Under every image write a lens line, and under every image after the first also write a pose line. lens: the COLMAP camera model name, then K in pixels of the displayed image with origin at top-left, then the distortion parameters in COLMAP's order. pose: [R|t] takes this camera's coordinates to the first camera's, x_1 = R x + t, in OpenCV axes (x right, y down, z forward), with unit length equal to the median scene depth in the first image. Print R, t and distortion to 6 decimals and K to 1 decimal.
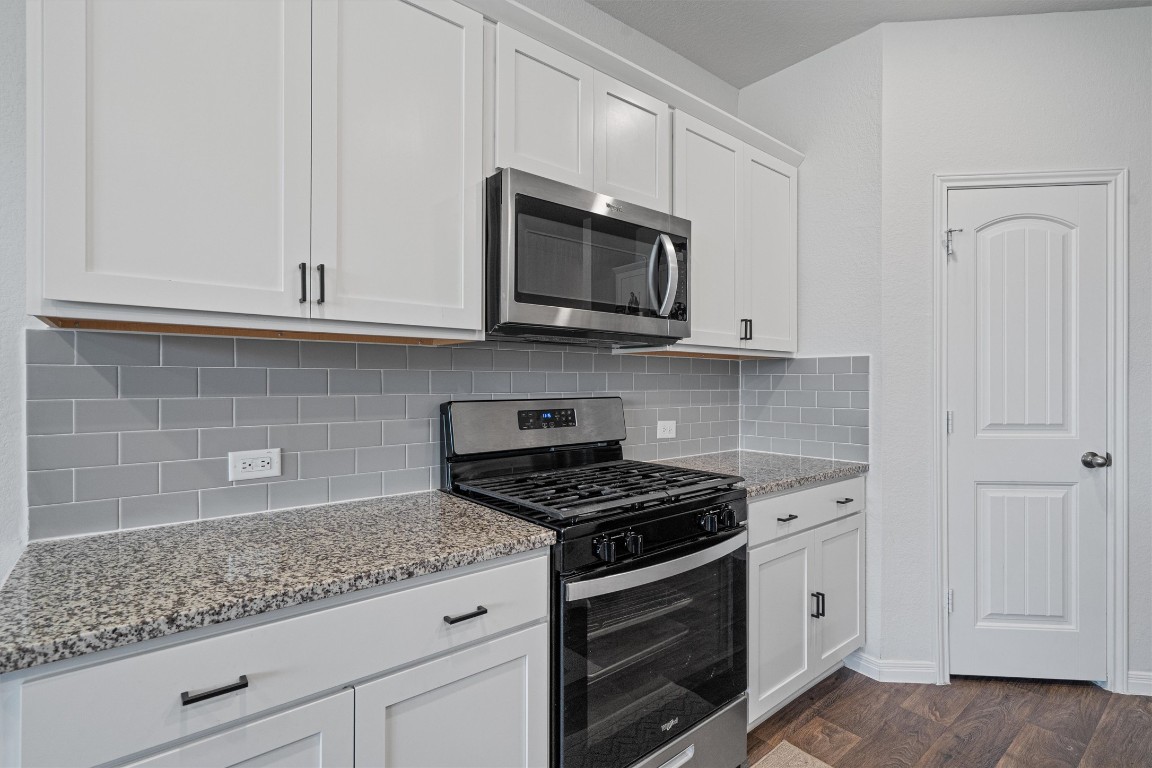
lens RADIAL K [[549.3, 0, 576.0], [0, 549.3, 384.0], [0, 0, 1]] dist [-0.000556, 0.000745]
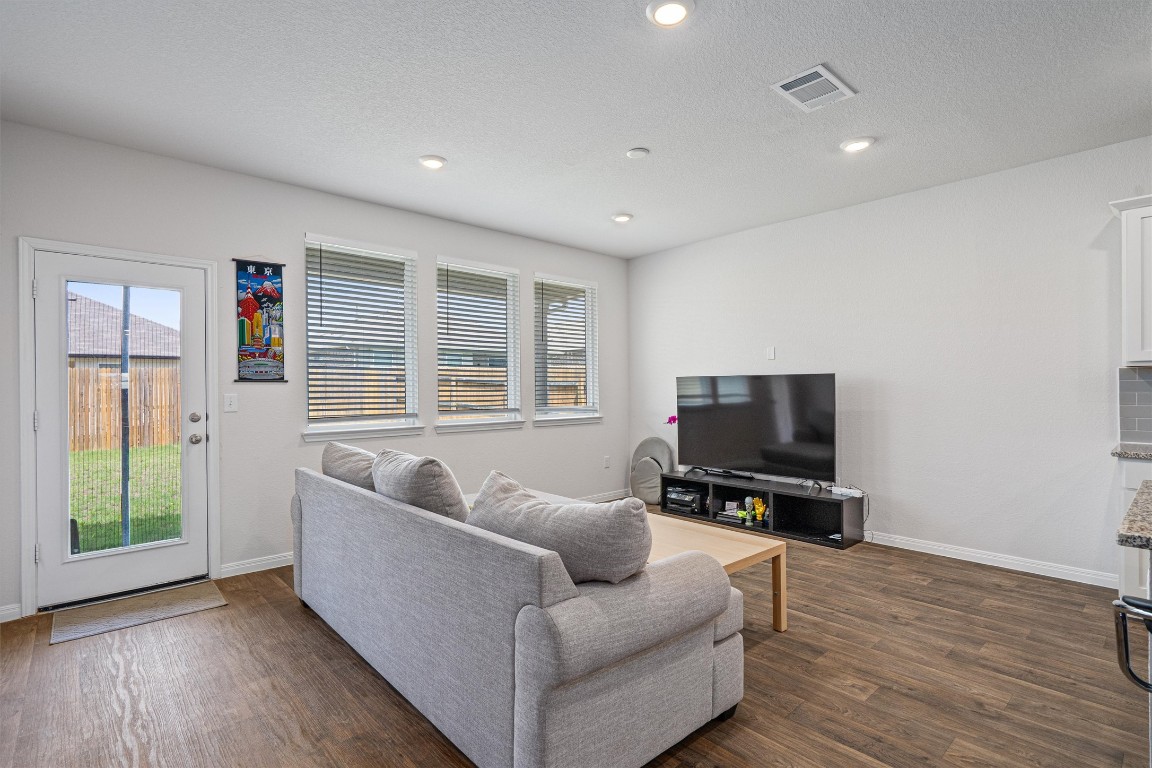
lens RADIAL K [[549.3, 0, 576.0], [0, 549.3, 384.0], [0, 0, 1]] dist [-0.000556, 0.000745]
pose [[0.044695, -0.005552, -0.998985, 1.148056], [0.000017, 0.999985, -0.005557, 0.000412], [0.999001, 0.000231, 0.044694, -1.295265]]
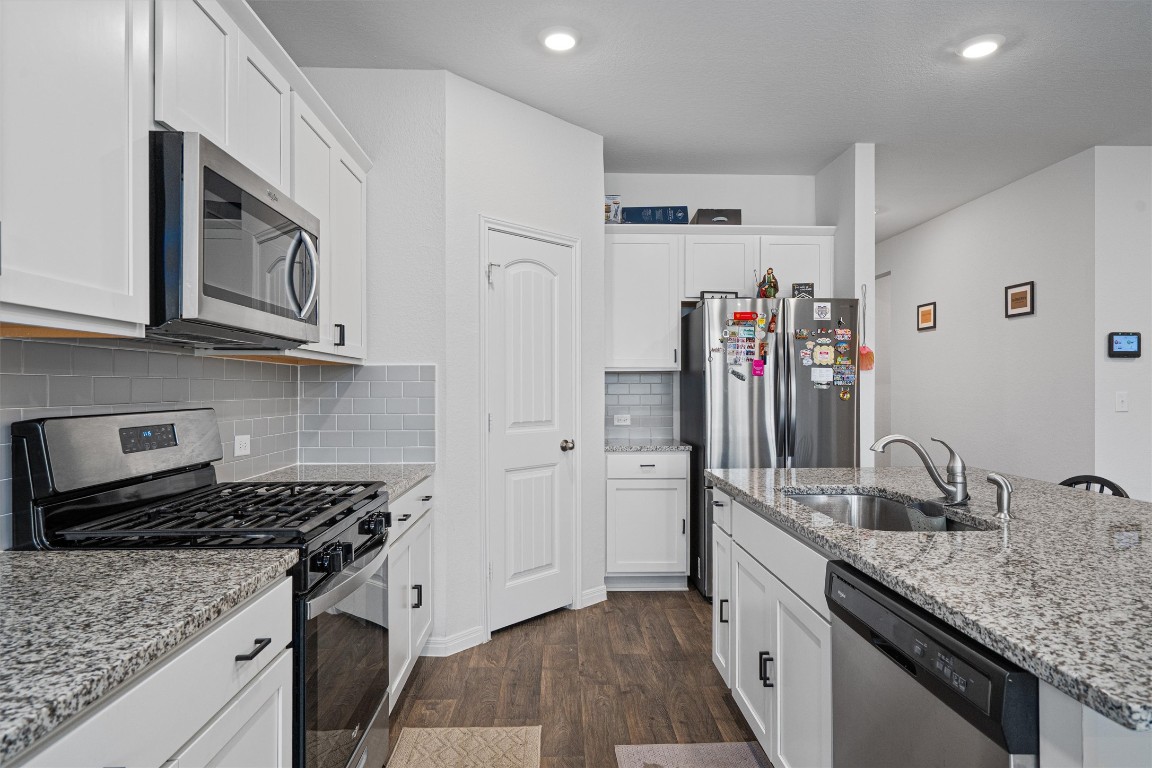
lens RADIAL K [[670.1, 0, 576.0], [0, 670.1, 384.0], [0, 0, 1]] dist [0.002159, 0.001362]
pose [[0.609919, 0.004160, 0.792453, -0.469065], [0.002731, 0.999969, -0.007352, -0.004123], [-0.792459, 0.006648, 0.609889, -0.060405]]
